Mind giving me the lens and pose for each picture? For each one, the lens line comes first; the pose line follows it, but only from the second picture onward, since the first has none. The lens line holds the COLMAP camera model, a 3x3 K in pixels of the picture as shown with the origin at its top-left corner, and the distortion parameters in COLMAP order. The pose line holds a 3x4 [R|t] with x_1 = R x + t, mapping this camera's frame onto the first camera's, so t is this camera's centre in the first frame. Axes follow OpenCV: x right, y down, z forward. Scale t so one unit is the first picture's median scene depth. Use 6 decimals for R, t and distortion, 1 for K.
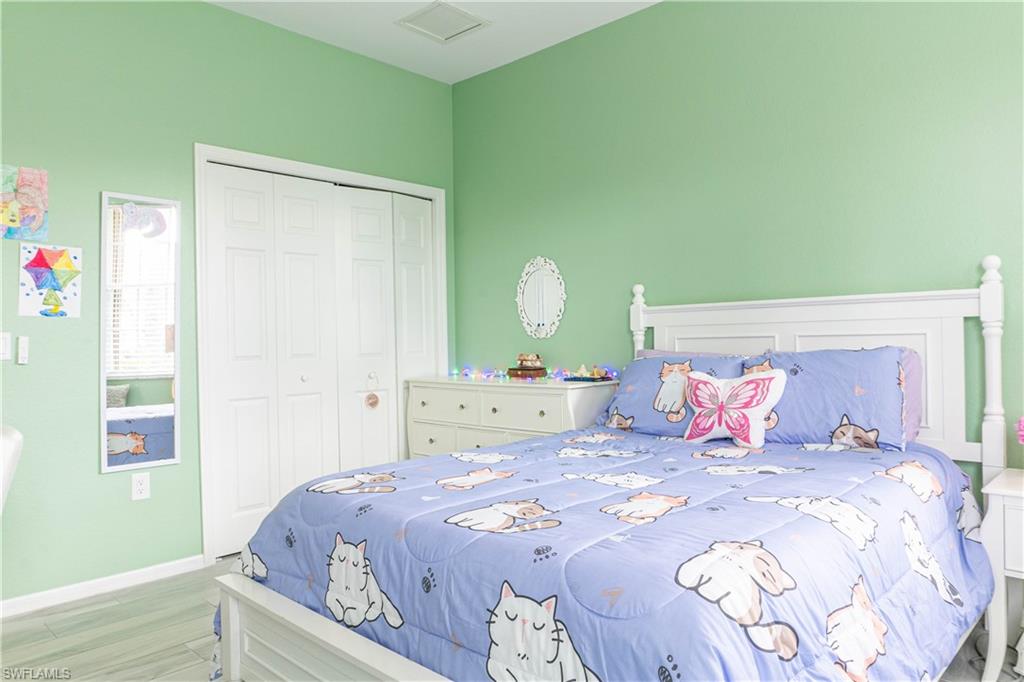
lens RADIAL K [[689.9, 0, 512.0], [0, 689.9, 341.0], [0, 0, 1]] dist [-0.006320, -0.002268]
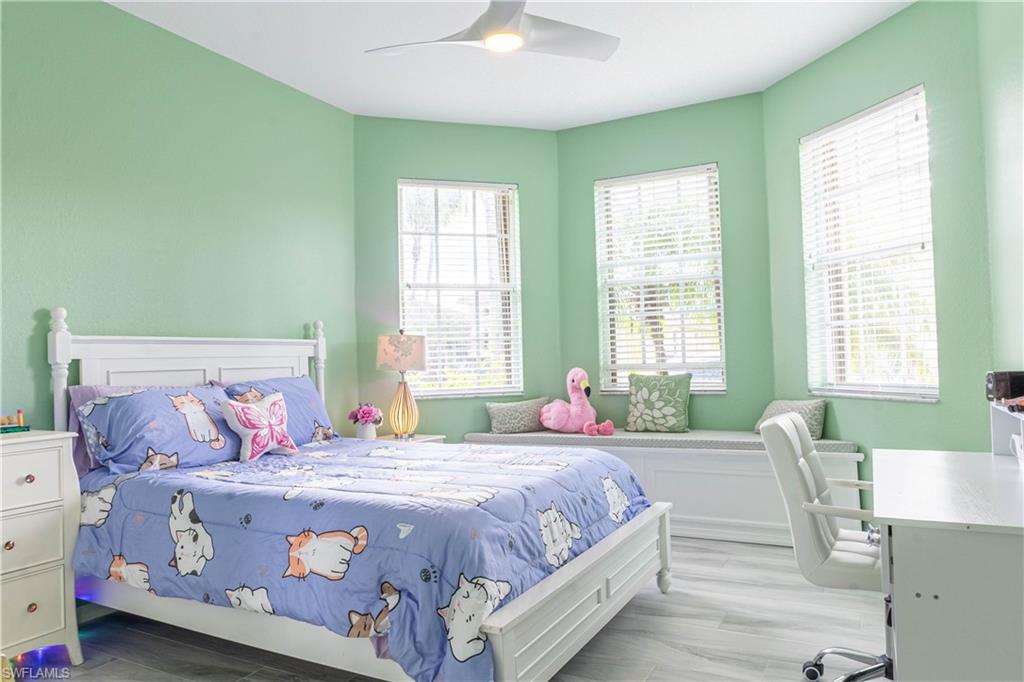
lens RADIAL K [[689.9, 0, 512.0], [0, 689.9, 341.0], [0, 0, 1]] dist [-0.006320, -0.002268]
pose [[-0.261294, 0.052511, 0.963830, -0.884621], [0.033168, 0.998418, -0.045404, 0.015533], [-0.964689, 0.020105, -0.262622, 0.822905]]
